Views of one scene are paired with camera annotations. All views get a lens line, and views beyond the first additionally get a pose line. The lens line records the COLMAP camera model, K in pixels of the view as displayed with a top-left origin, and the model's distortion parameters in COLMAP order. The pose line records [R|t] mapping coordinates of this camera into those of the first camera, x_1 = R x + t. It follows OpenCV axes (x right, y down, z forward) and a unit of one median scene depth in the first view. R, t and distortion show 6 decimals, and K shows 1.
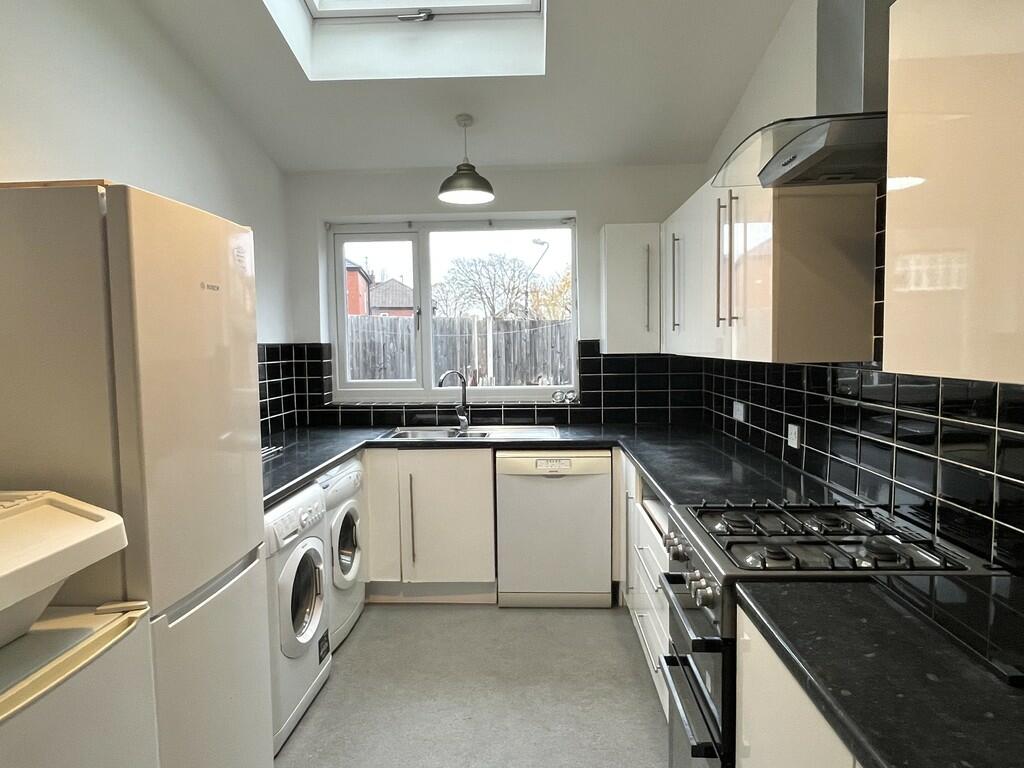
lens RADIAL K [[631.3, 0, 514.8], [0, 631.3, 383.6], [0, 0, 1]] dist [0.002184, 0.000041]
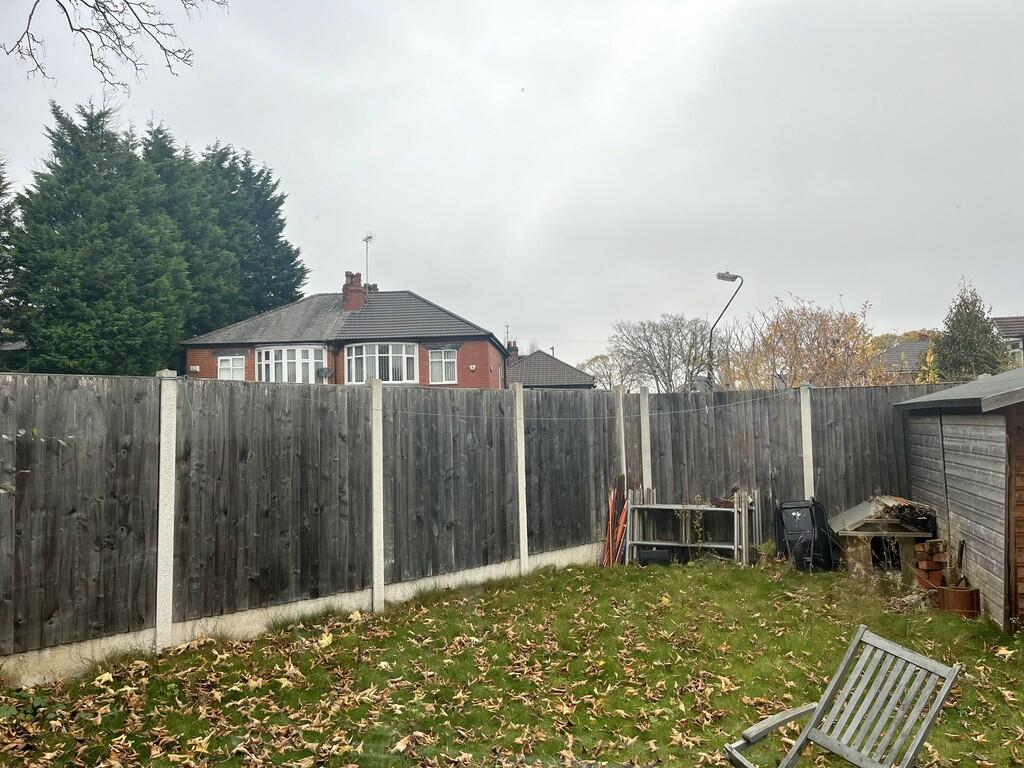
lens RADIAL K [[767.7, 0, 508.2], [0, 767.7, 388.8], [0, 0, 1]] dist [0.057370, 0.000482]
pose [[0.970070, -0.026350, -0.241390, 0.011363], [-0.002239, 0.993082, -0.117404, -0.017995], [0.242813, 0.114431, 0.963300, 0.260432]]
